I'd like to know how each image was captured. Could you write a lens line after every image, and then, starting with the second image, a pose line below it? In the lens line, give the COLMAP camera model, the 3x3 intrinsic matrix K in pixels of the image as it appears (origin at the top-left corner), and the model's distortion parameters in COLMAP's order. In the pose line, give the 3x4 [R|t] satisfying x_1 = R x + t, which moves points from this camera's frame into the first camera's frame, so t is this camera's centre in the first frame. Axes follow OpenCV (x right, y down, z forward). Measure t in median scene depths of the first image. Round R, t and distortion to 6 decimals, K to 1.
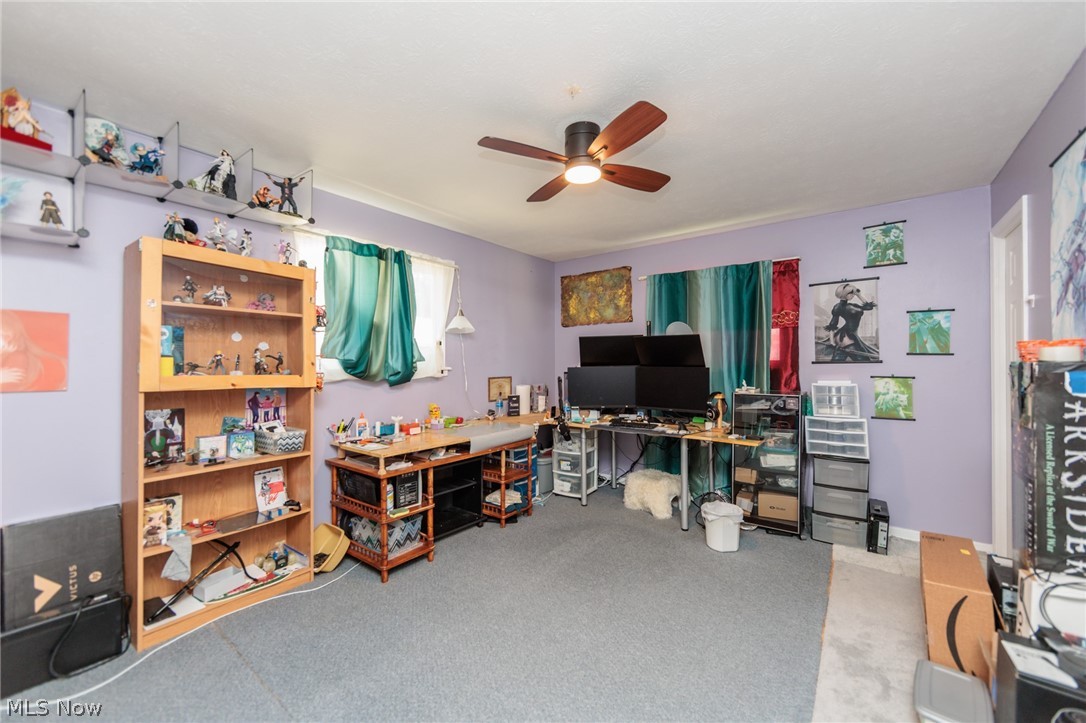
lens RADIAL K [[425.0, 0, 542.7], [0, 425.0, 359.4], [0, 0, 1]] dist [-0.002296, -0.000044]
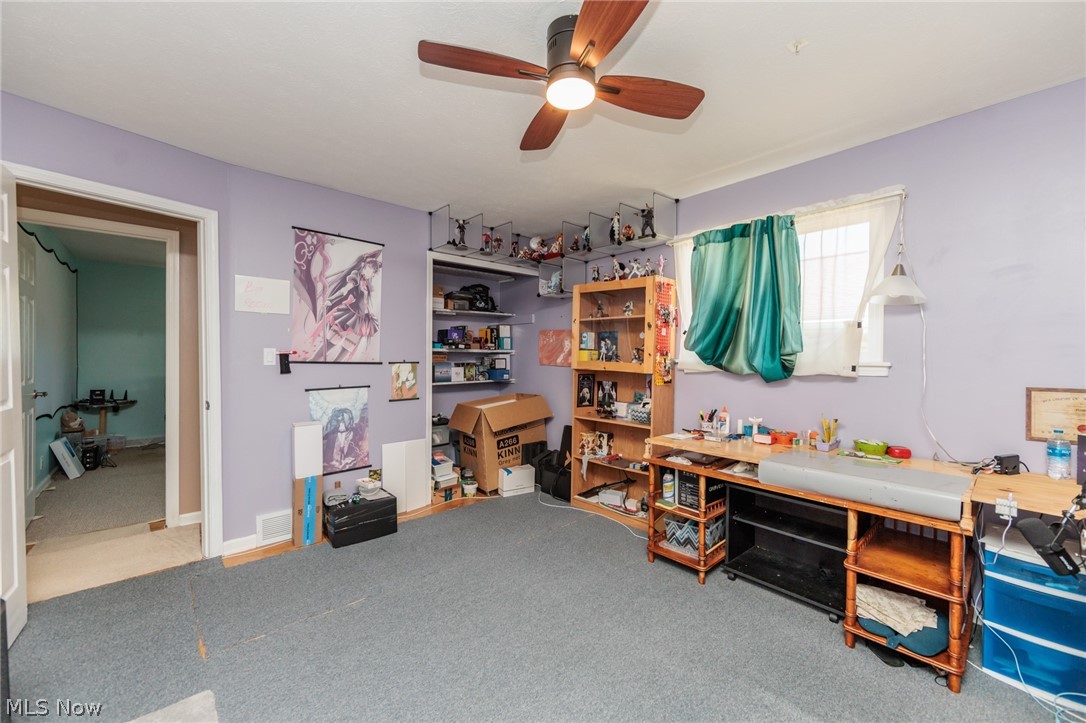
lens RADIAL K [[425.0, 0, 543.3], [0, 425.0, 359.9], [0, 0, 1]] dist [-0.002296, -0.000044]
pose [[-0.188814, 0.008783, -0.981974, 0.646051], [-0.002210, 0.999954, 0.009368, 0.014210], [0.982010, 0.003939, -0.188785, 0.853828]]
